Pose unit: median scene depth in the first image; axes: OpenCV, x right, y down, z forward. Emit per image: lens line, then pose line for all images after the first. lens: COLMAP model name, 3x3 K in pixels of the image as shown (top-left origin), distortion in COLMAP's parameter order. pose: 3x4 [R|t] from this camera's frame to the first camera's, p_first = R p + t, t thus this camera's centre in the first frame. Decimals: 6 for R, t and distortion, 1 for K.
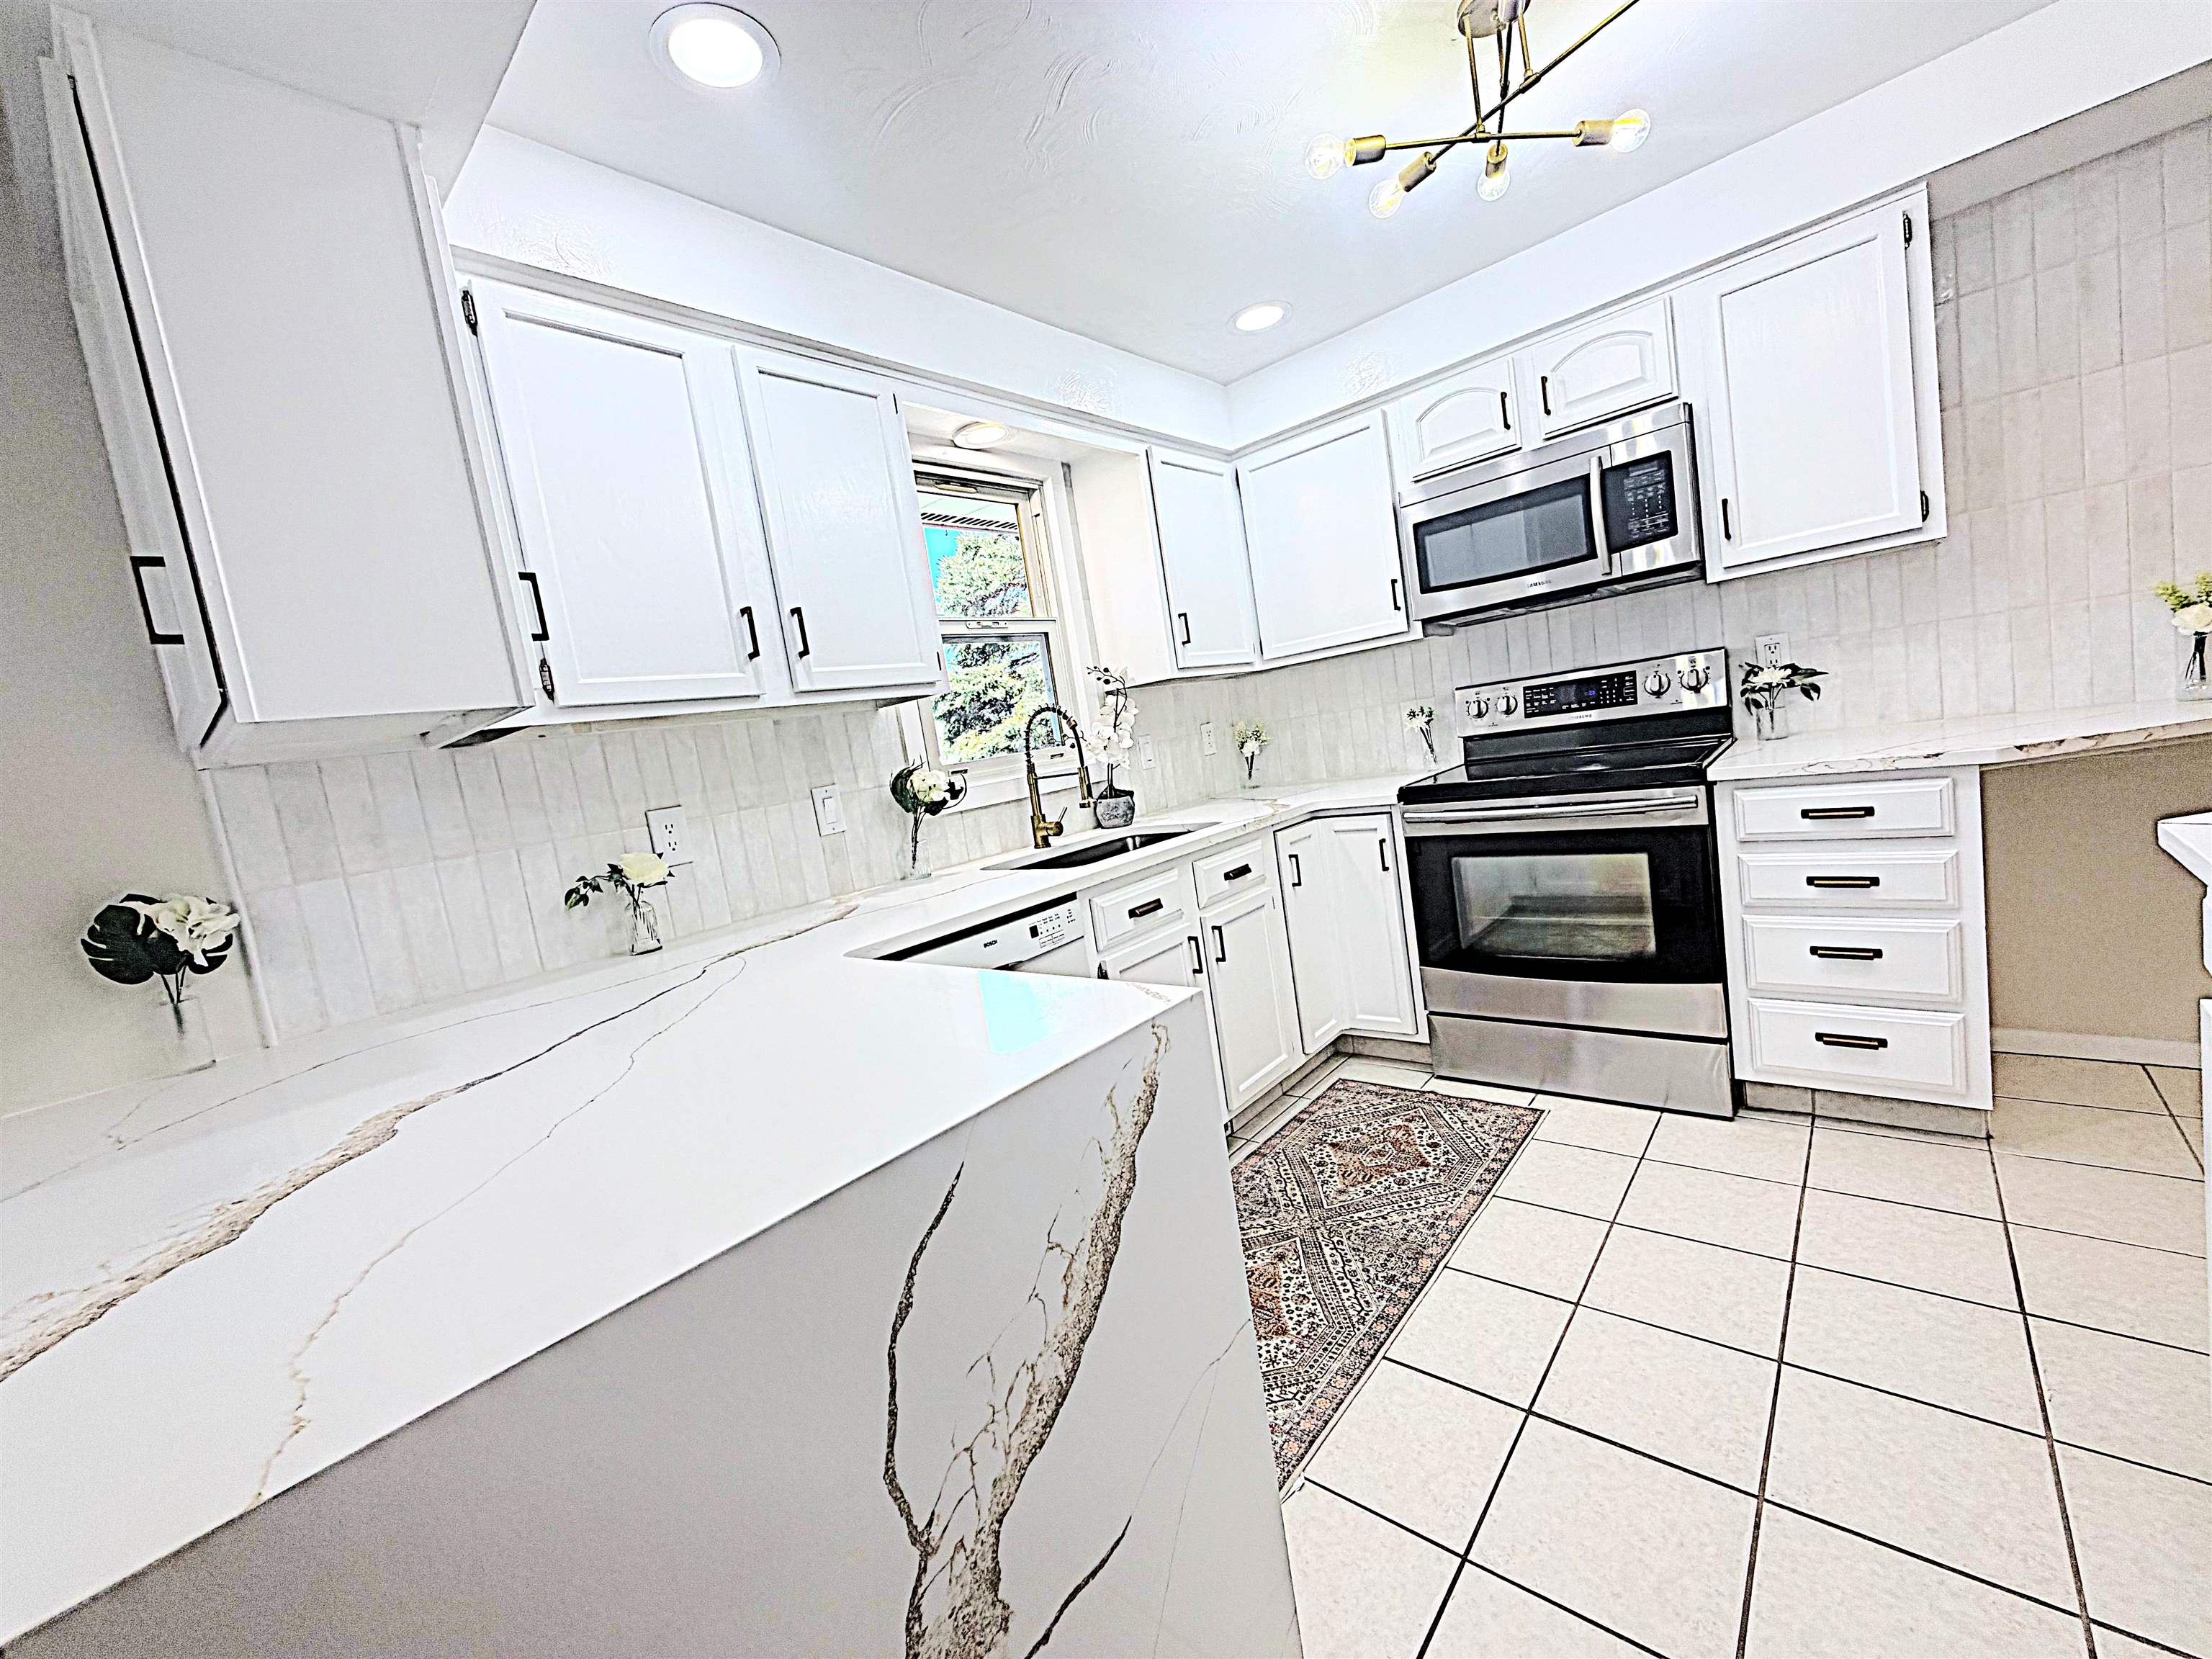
lens RADIAL K [[880.5, 0, 1099.4], [0, 880.5, 829.0], [0, 0, 1]] dist [-0.000483, -0.000067]
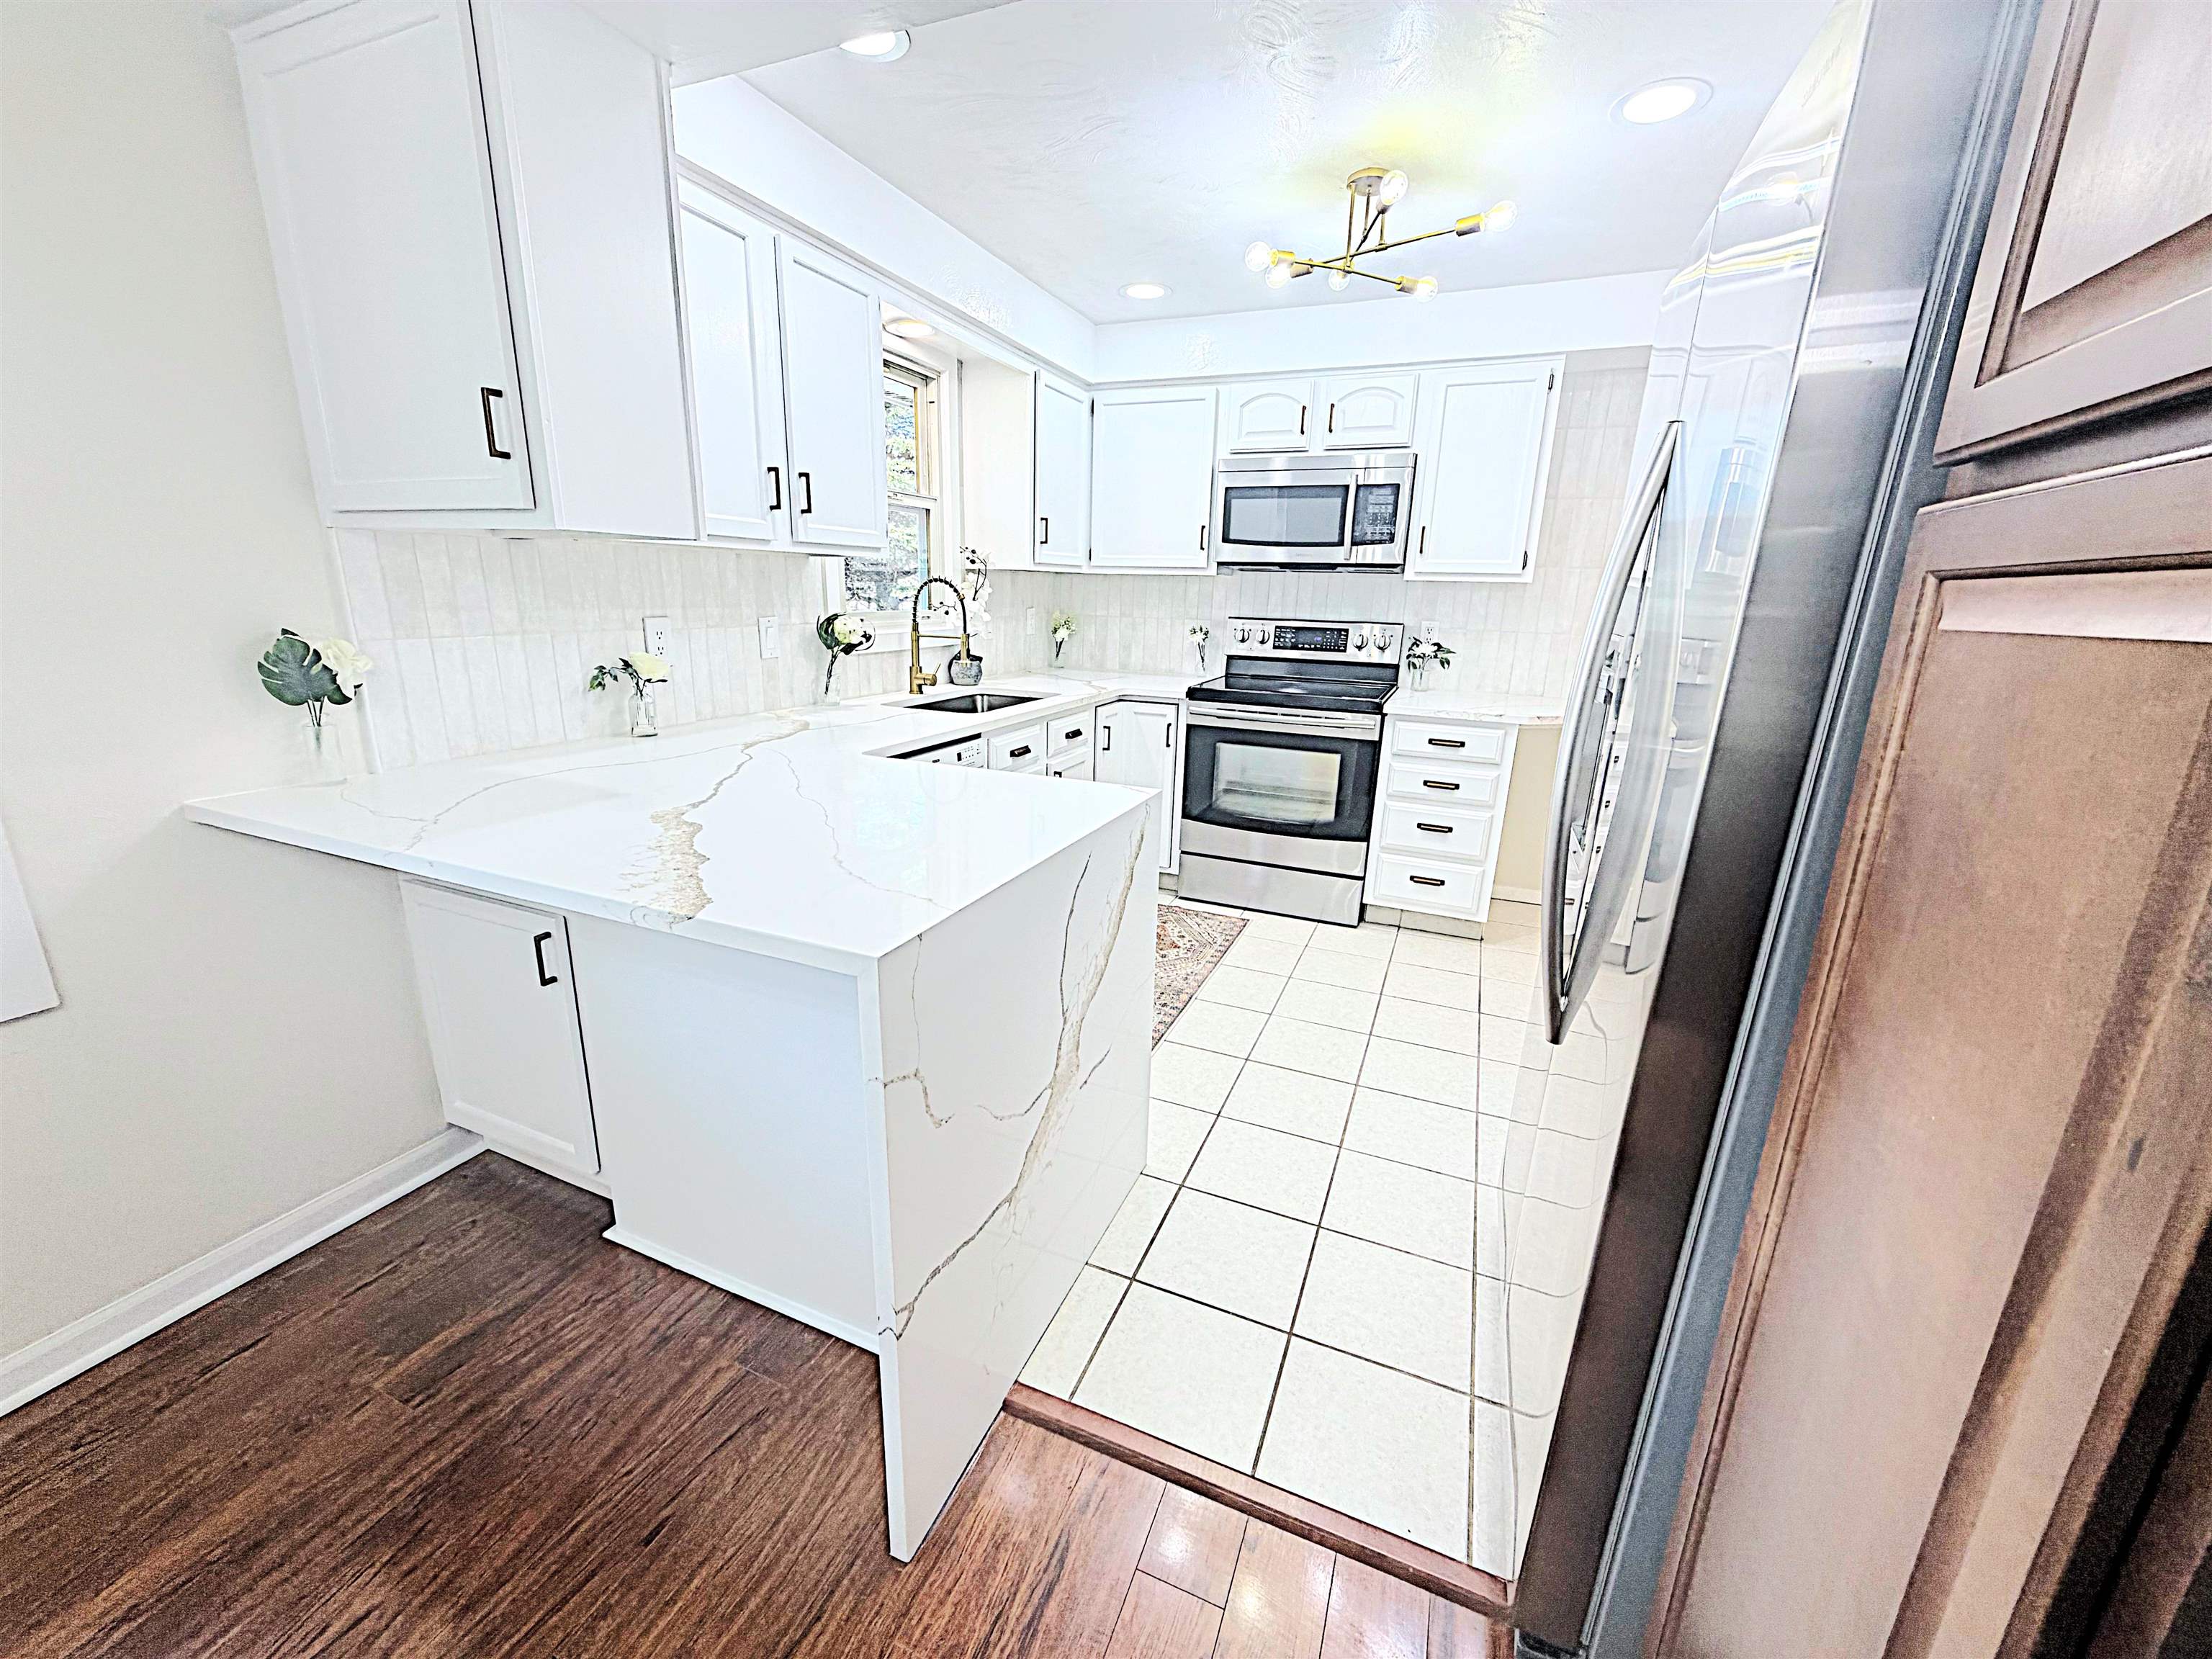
lens RADIAL K [[880.5, 0, 1100.6], [0, 880.5, 829.9], [0, 0, 1]] dist [-0.000483, -0.000067]
pose [[0.933398, 0.088234, 0.347827, -0.268344], [-0.138538, 0.982755, 0.122471, 0.024910], [-0.331023, -0.162502, 0.929525, -0.283364]]
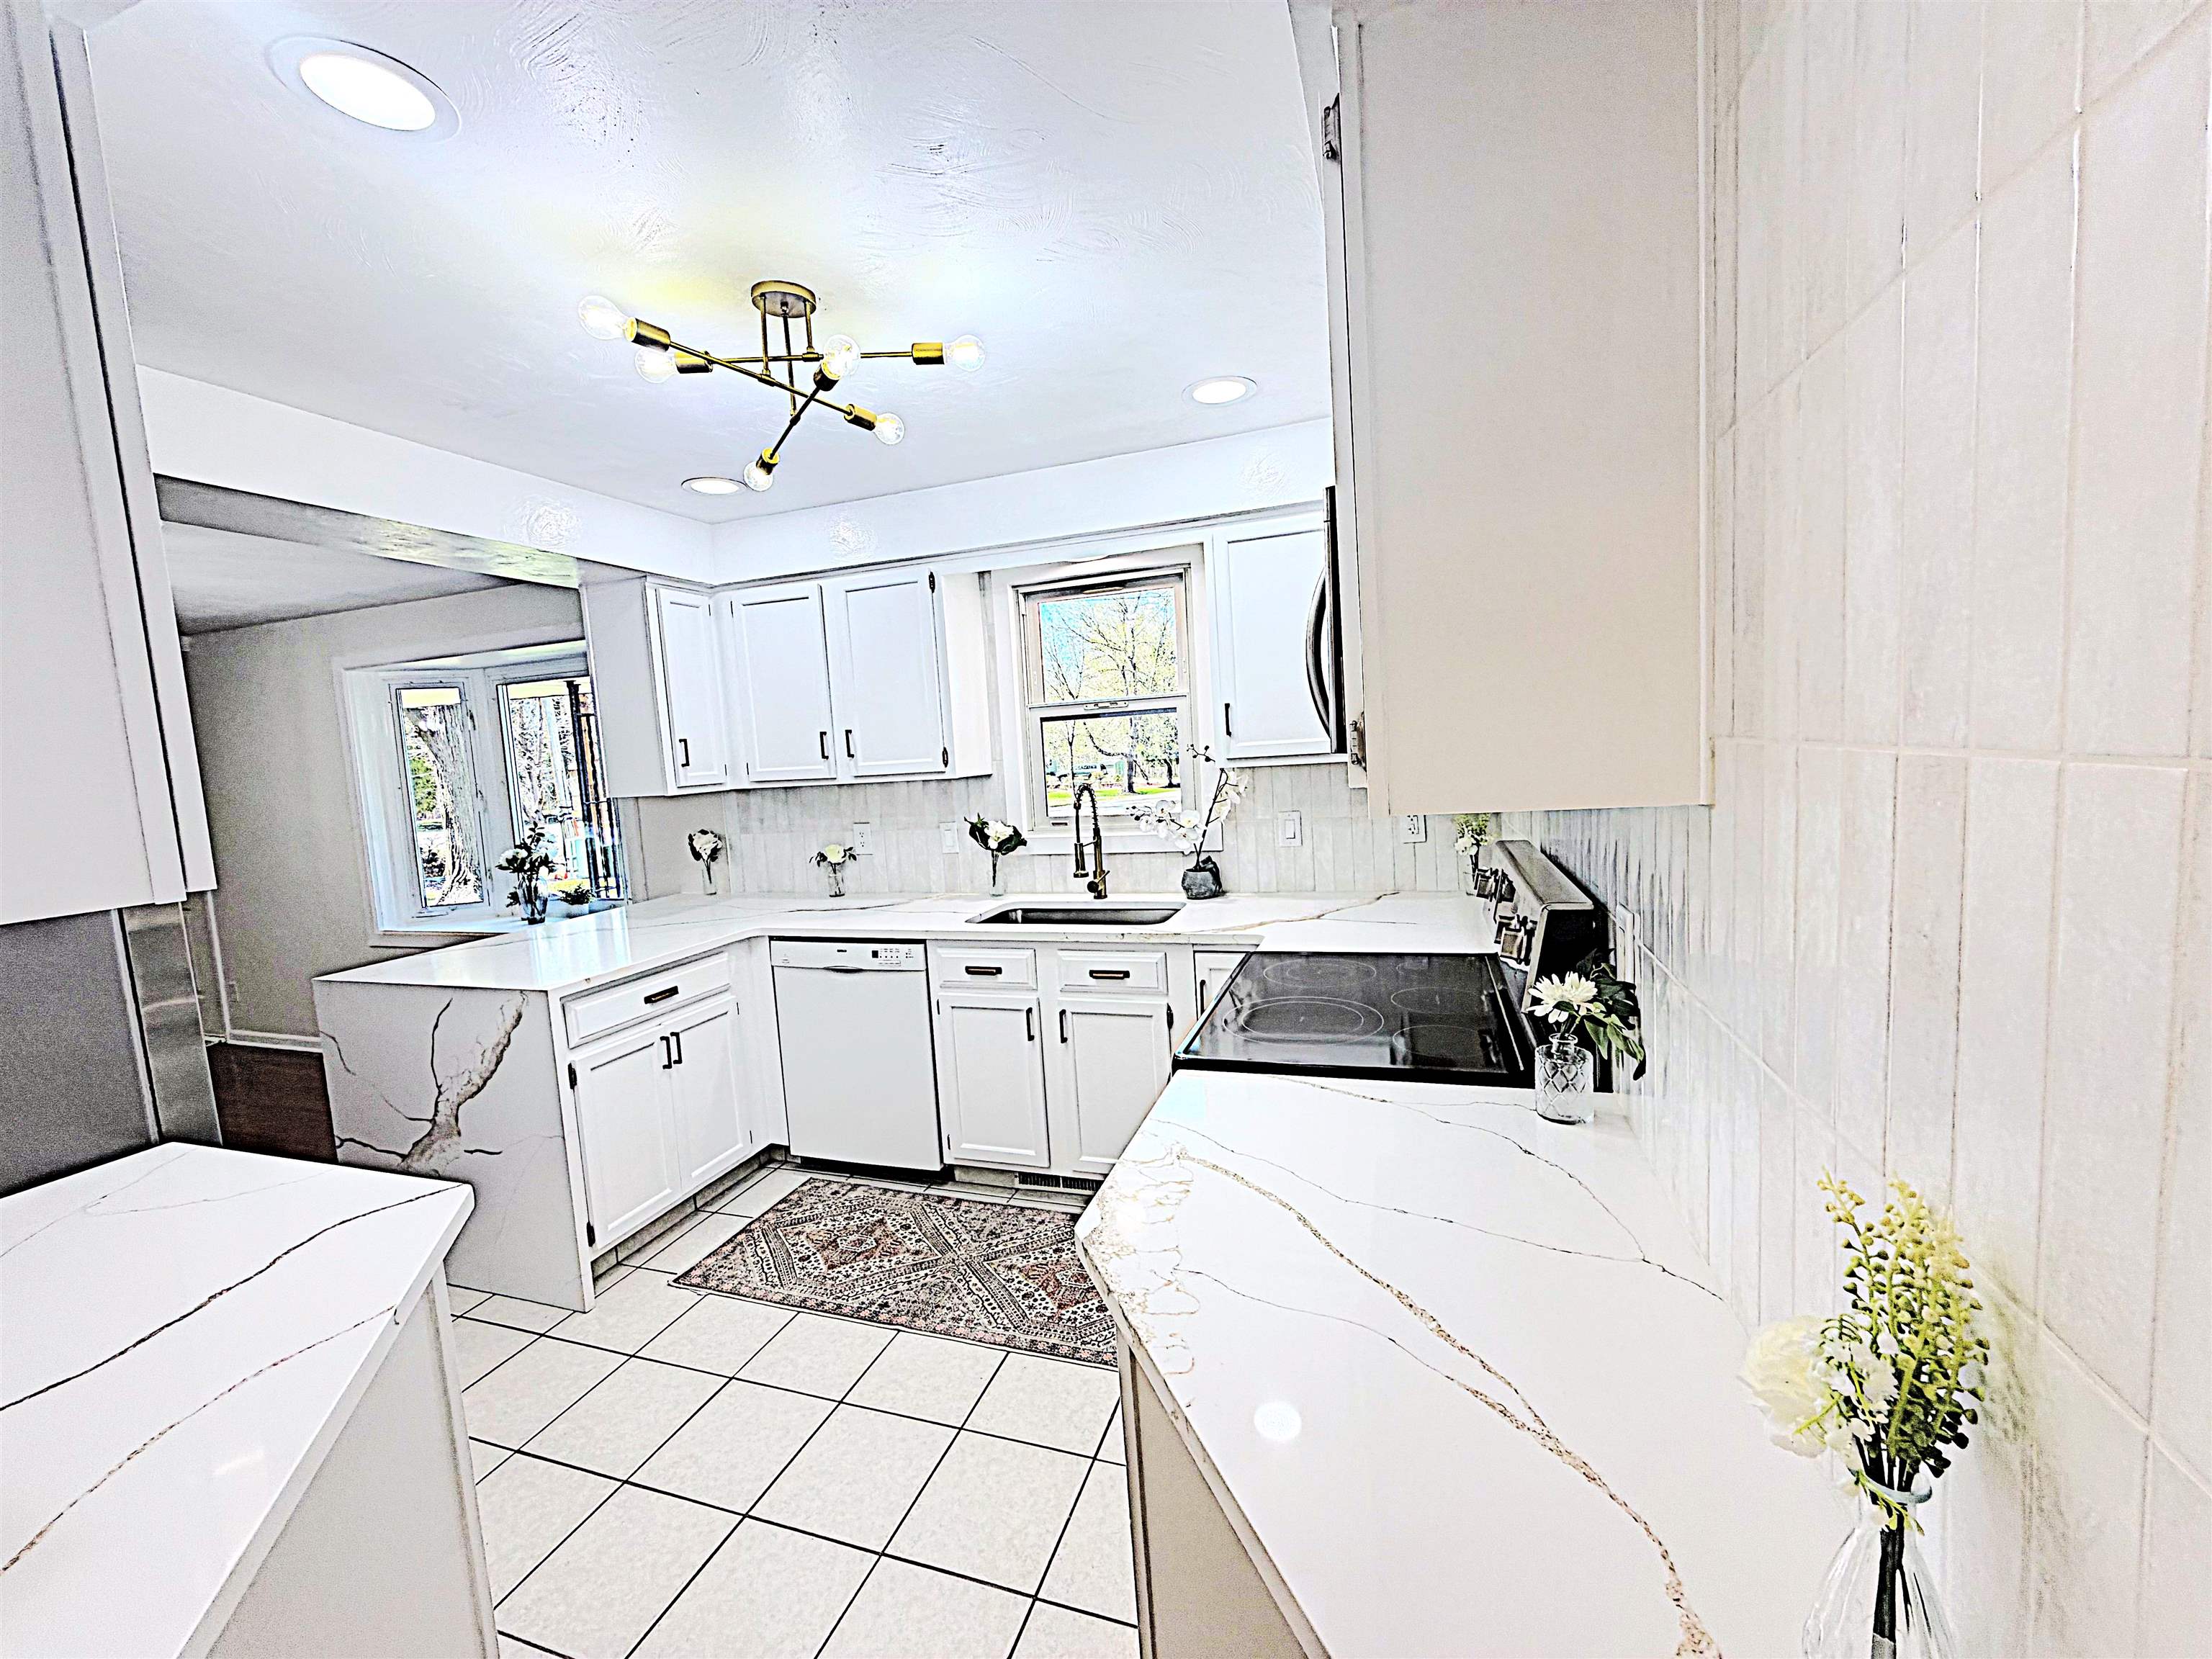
lens RADIAL K [[880.5, 0, 1104.2], [0, 880.5, 826.1], [0, 0, 1]] dist [-0.000483, -0.000067]
pose [[0.386930, 0.212970, -0.897178, 1.138466], [-0.092457, 0.977021, 0.192048, -0.349951], [0.917462, 0.008641, 0.397729, 0.607068]]
